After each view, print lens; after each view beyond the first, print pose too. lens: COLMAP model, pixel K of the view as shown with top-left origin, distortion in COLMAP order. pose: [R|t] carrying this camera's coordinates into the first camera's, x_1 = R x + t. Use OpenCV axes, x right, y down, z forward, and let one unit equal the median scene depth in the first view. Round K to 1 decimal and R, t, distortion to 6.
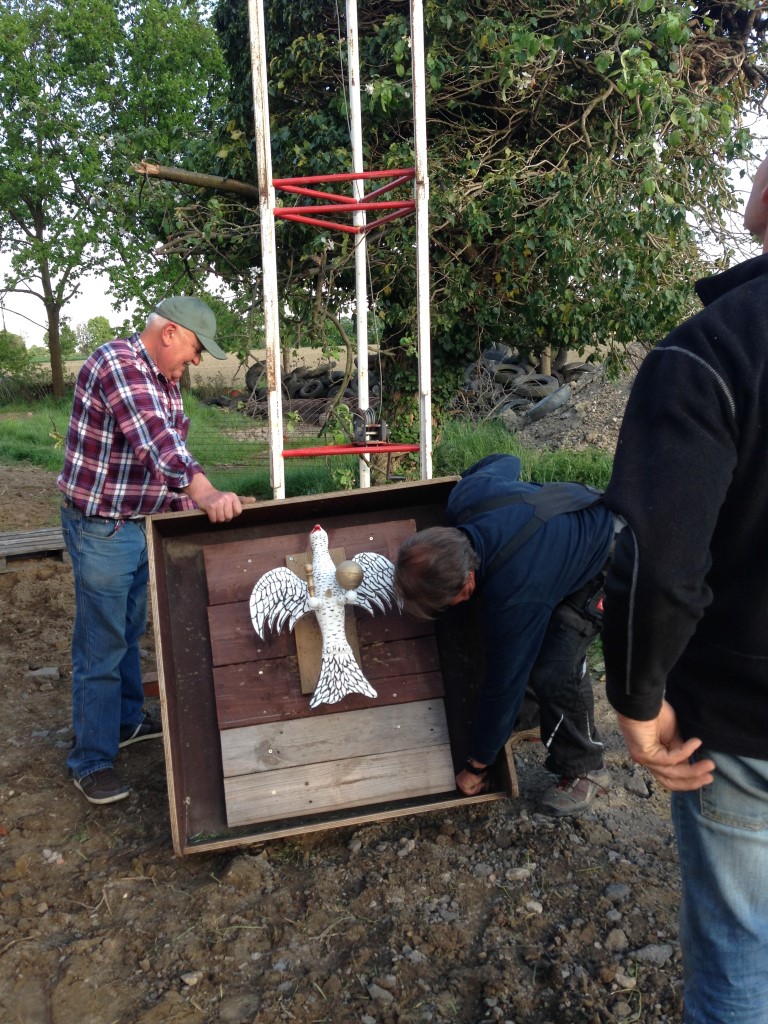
lens RADIAL K [[946.2, 0, 389.6], [0, 946.2, 510.3], [0, 0, 1]] dist [0.033799, 0.000000]
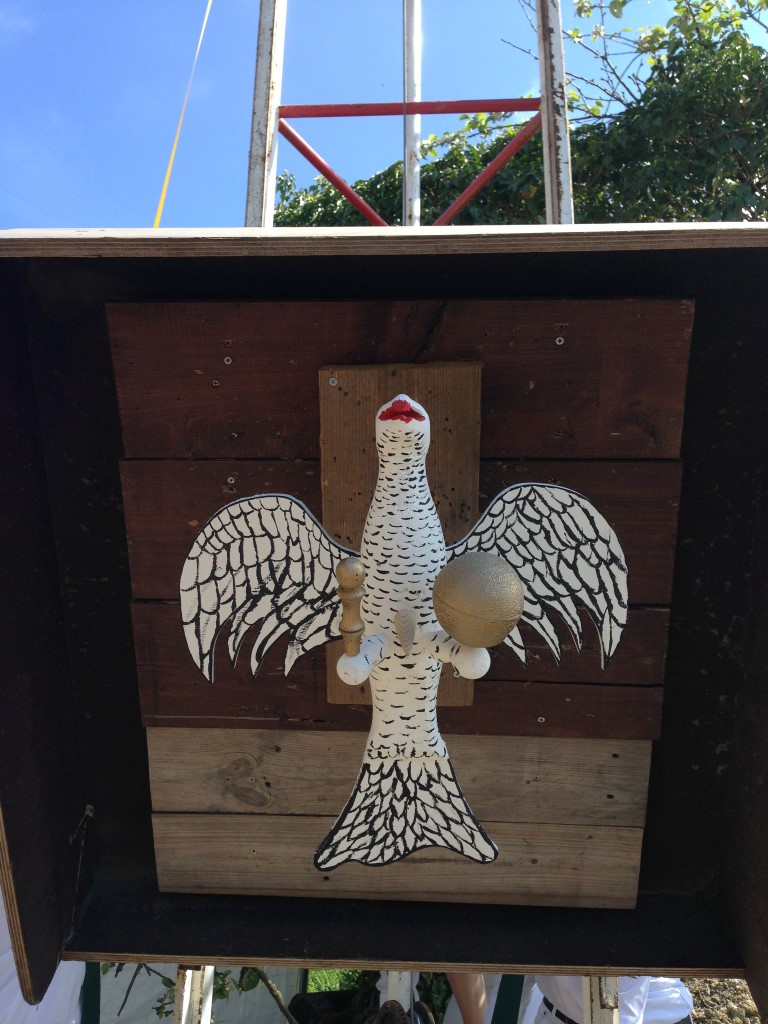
lens RADIAL K [[946.2, 0, 387.6], [0, 946.2, 511.1], [0, 0, 1]] dist [0.033799, 0.000000]
pose [[0.979846, 0.182610, -0.080966, -0.046474], [-0.105947, 0.818712, 0.564346, -0.121706], [0.169342, -0.544394, 0.821558, 0.697996]]
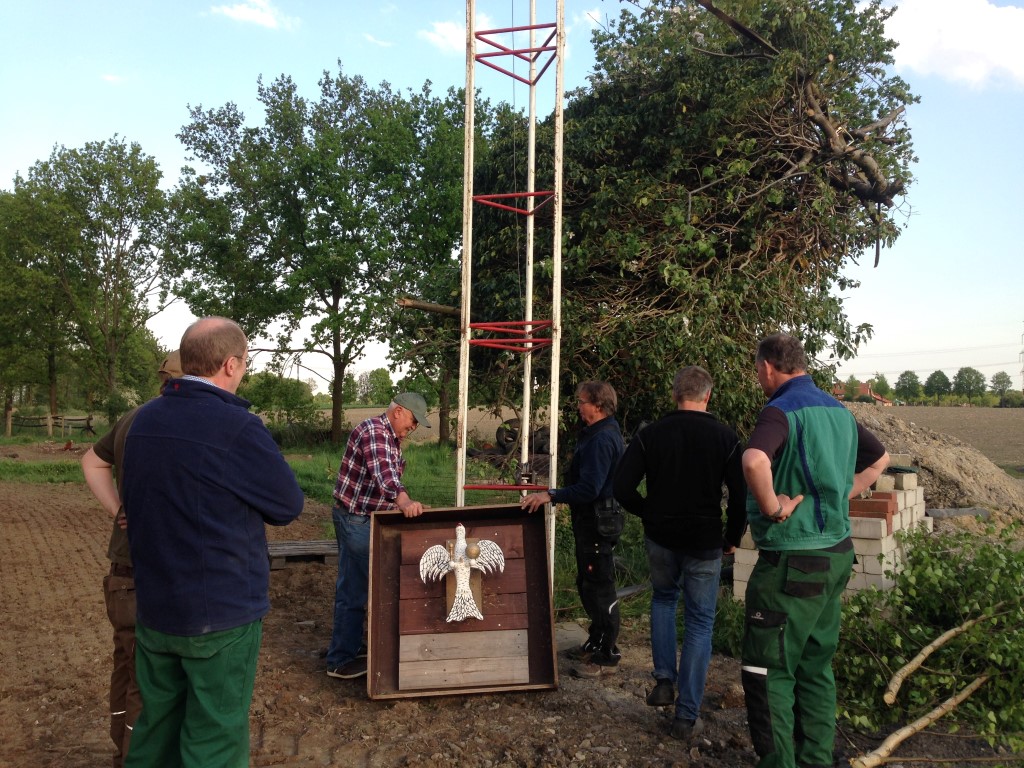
lens RADIAL K [[946.2, 0, 509.6], [0, 946.2, 380.7], [0, 0, 1]] dist [0.033799, 0.000000]
pose [[0.987011, 0.041249, -0.155267, 0.282209], [-0.070515, 0.979634, -0.188004, 0.081855], [0.144350, 0.196511, 0.969818, -0.796705]]
